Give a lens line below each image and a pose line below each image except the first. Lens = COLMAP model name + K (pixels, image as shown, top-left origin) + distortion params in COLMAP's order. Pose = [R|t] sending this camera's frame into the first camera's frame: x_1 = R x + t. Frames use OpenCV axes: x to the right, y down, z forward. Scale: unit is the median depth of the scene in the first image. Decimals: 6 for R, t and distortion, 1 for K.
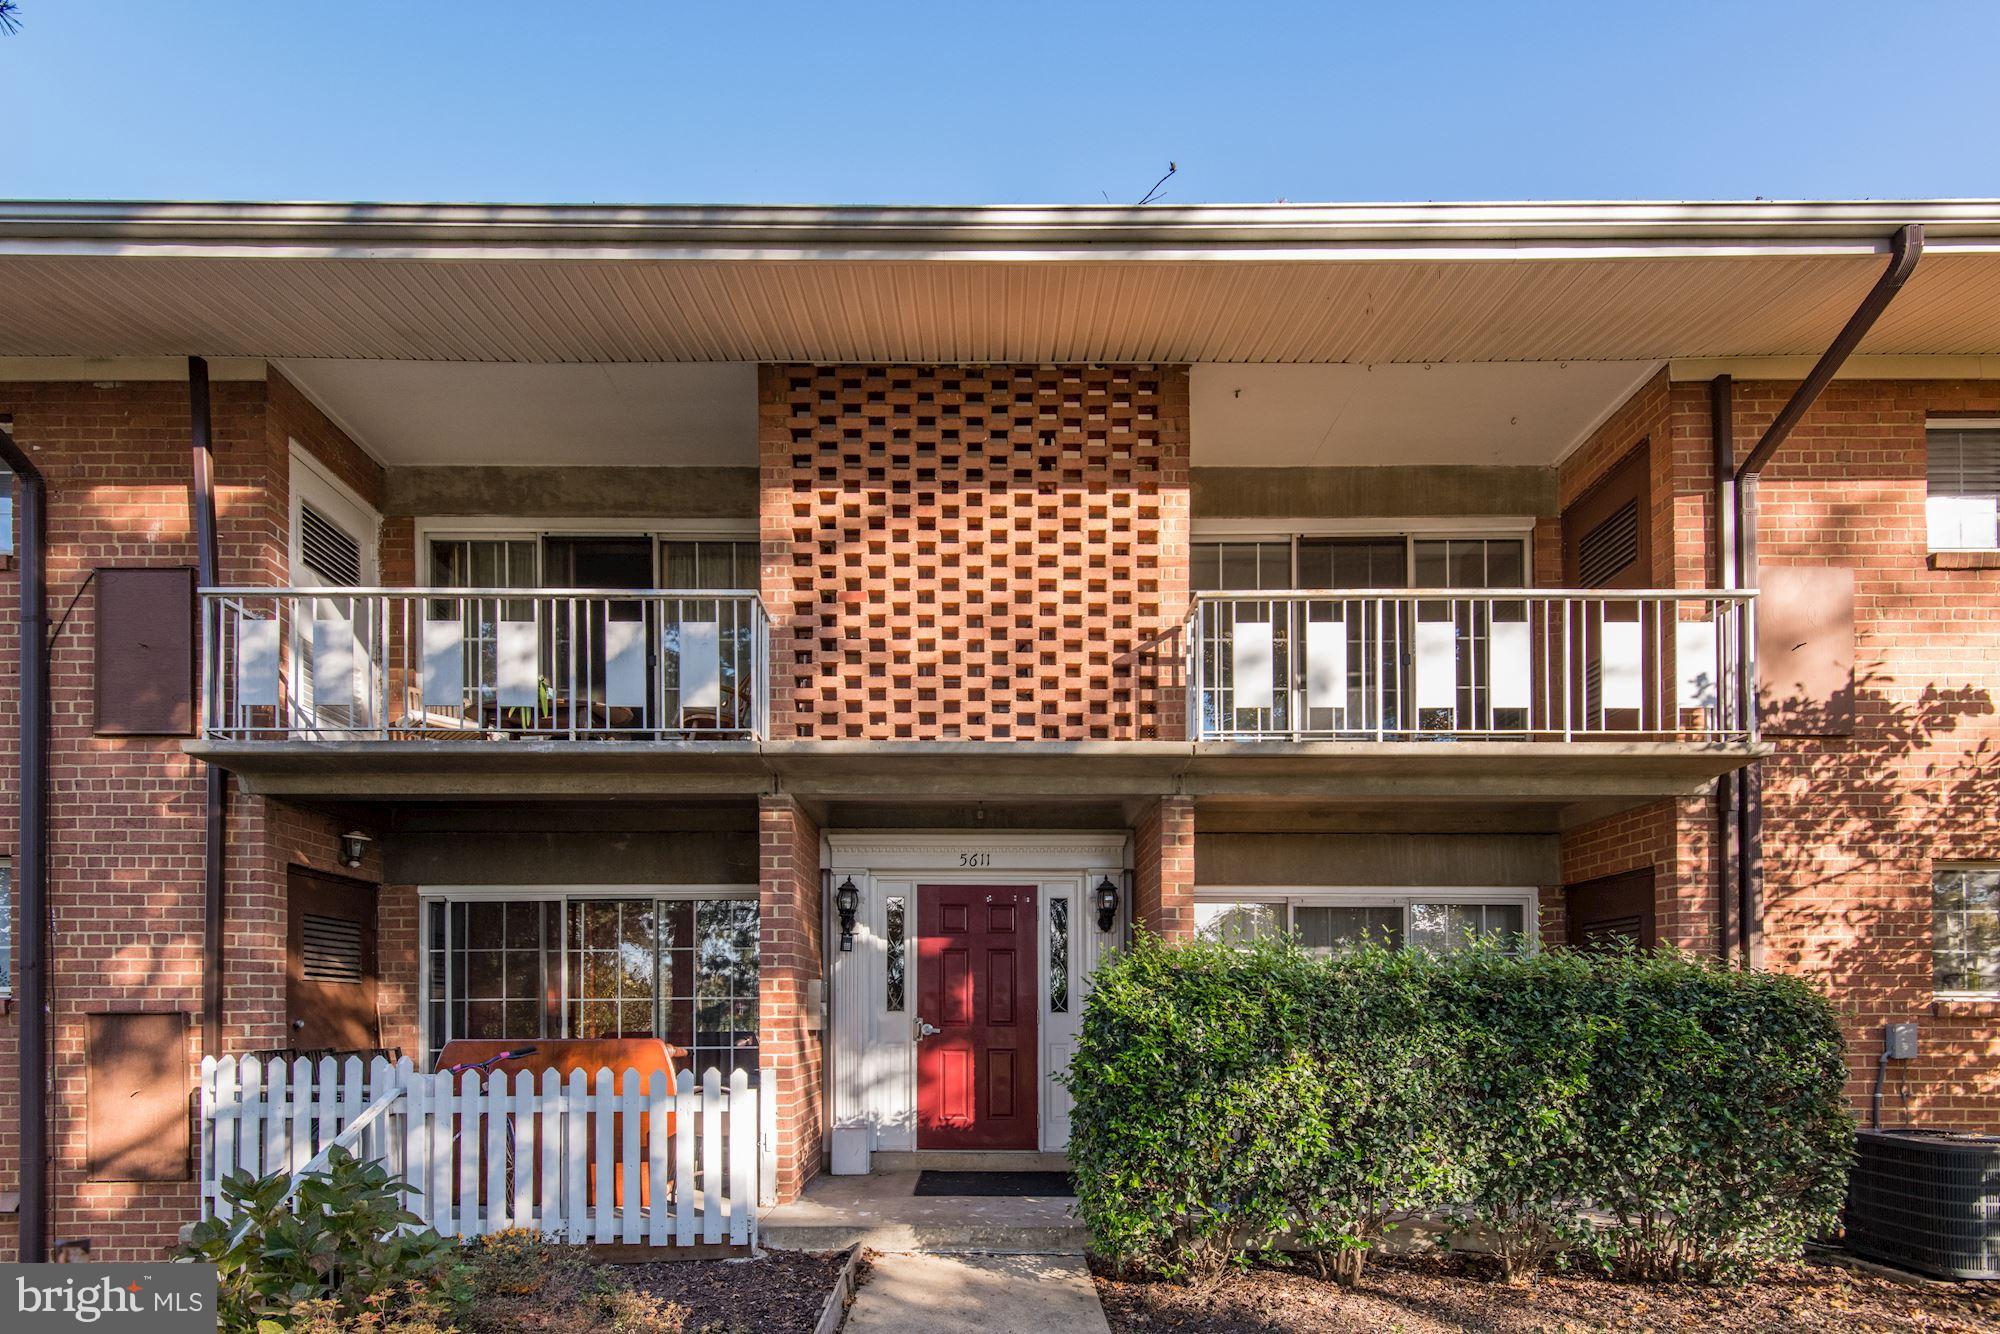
lens RADIAL K [[916.2, 0, 967.0], [0, 916.2, 990.6], [0, 0, 1]] dist [0.008501, -0.004370]
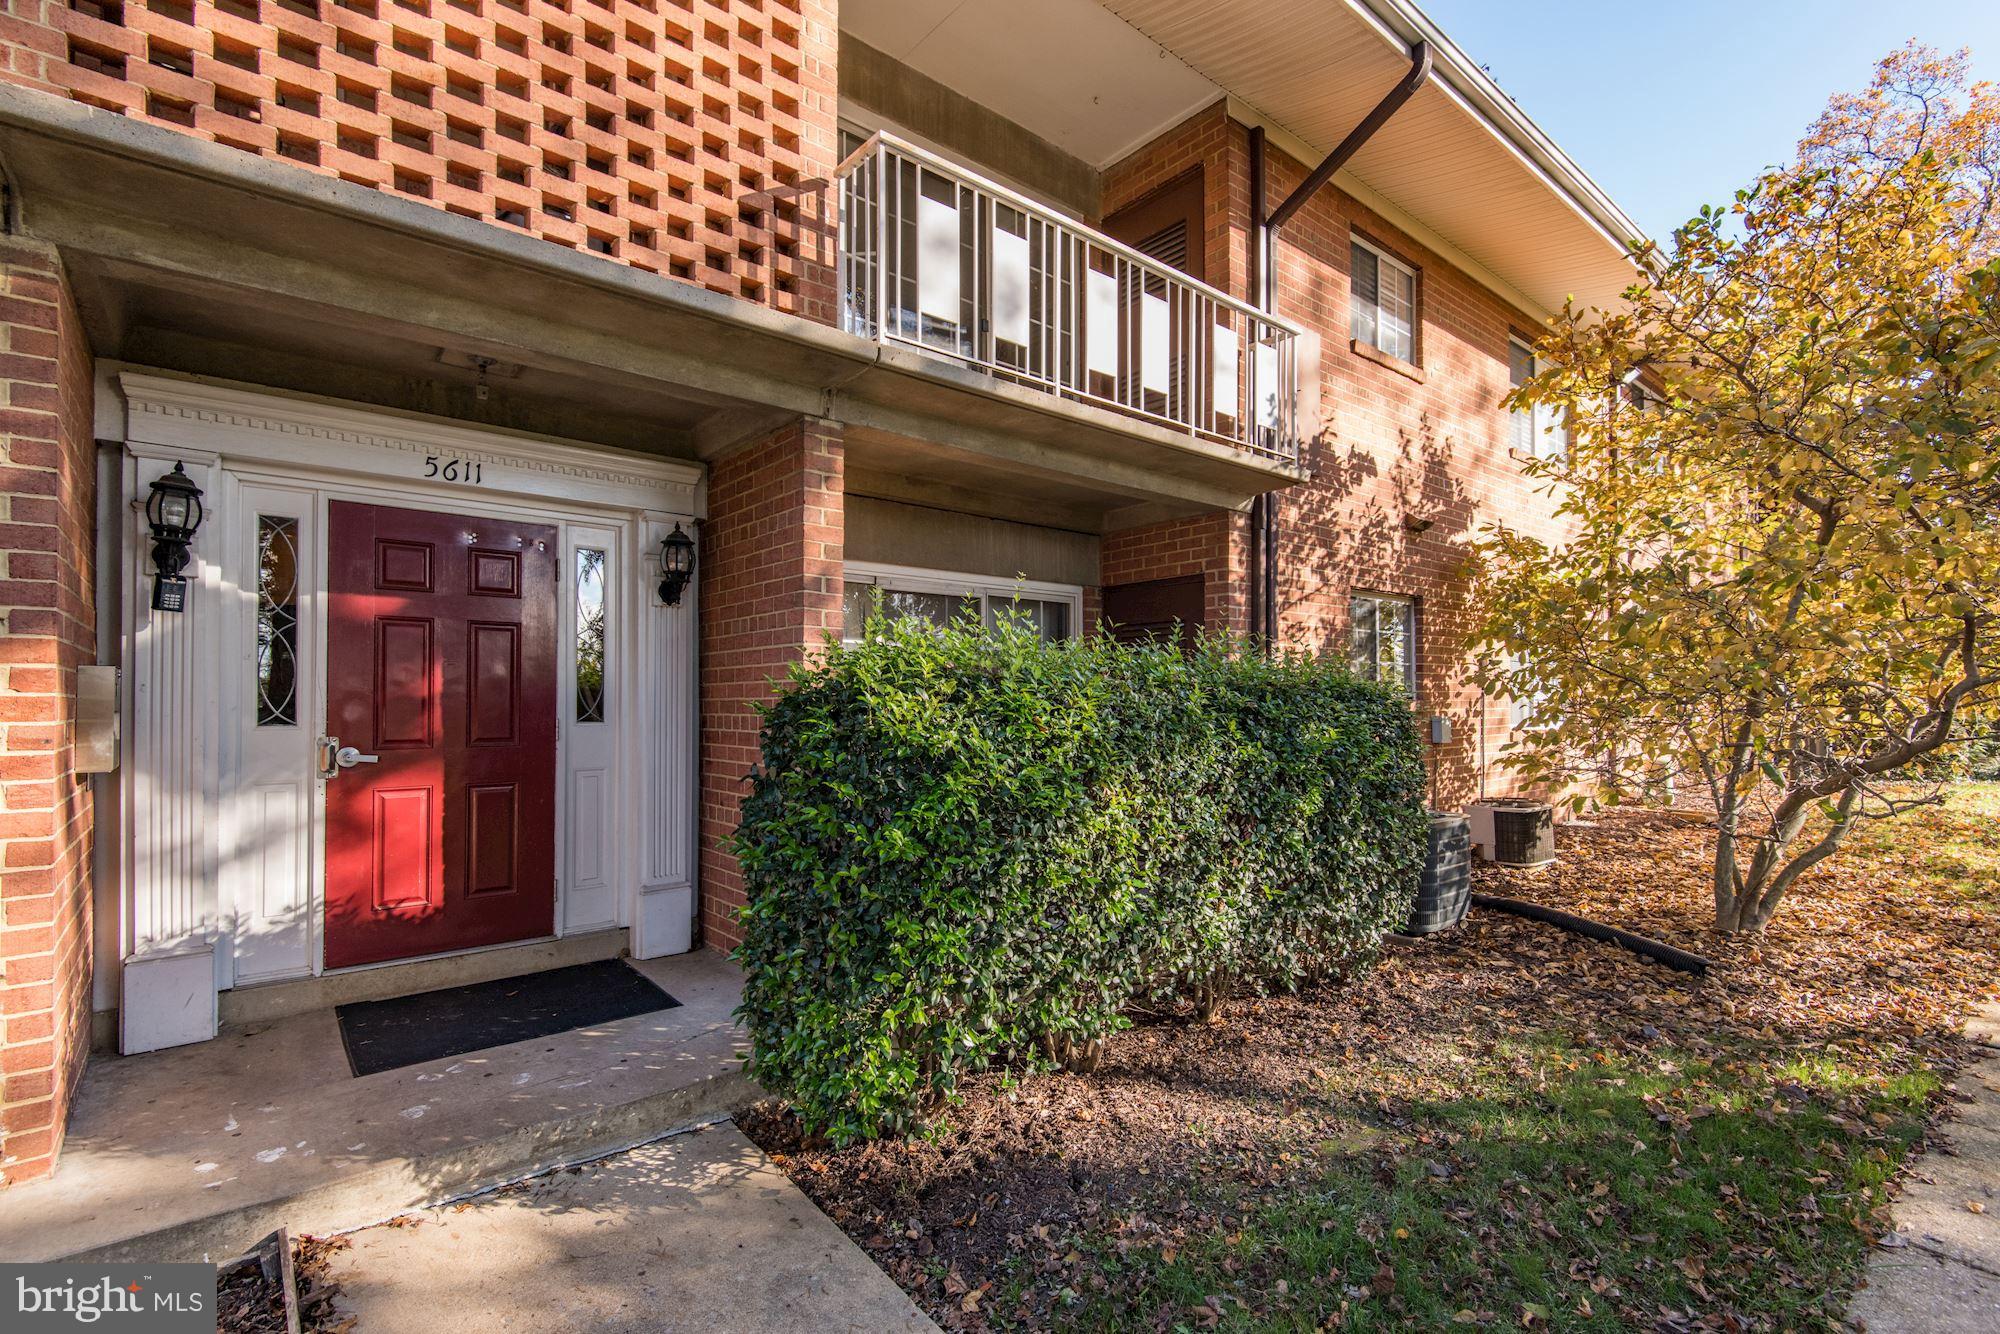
lens RADIAL K [[916.2, 0, 980.2], [0, 916.2, 687.7], [0, 0, 1]] dist [0.008501, -0.004370]
pose [[0.764136, 0.001930, 0.645052, -0.134711], [-0.010988, 0.999889, 0.010025, -0.012609], [-0.644961, -0.014748, 0.764073, 0.373410]]
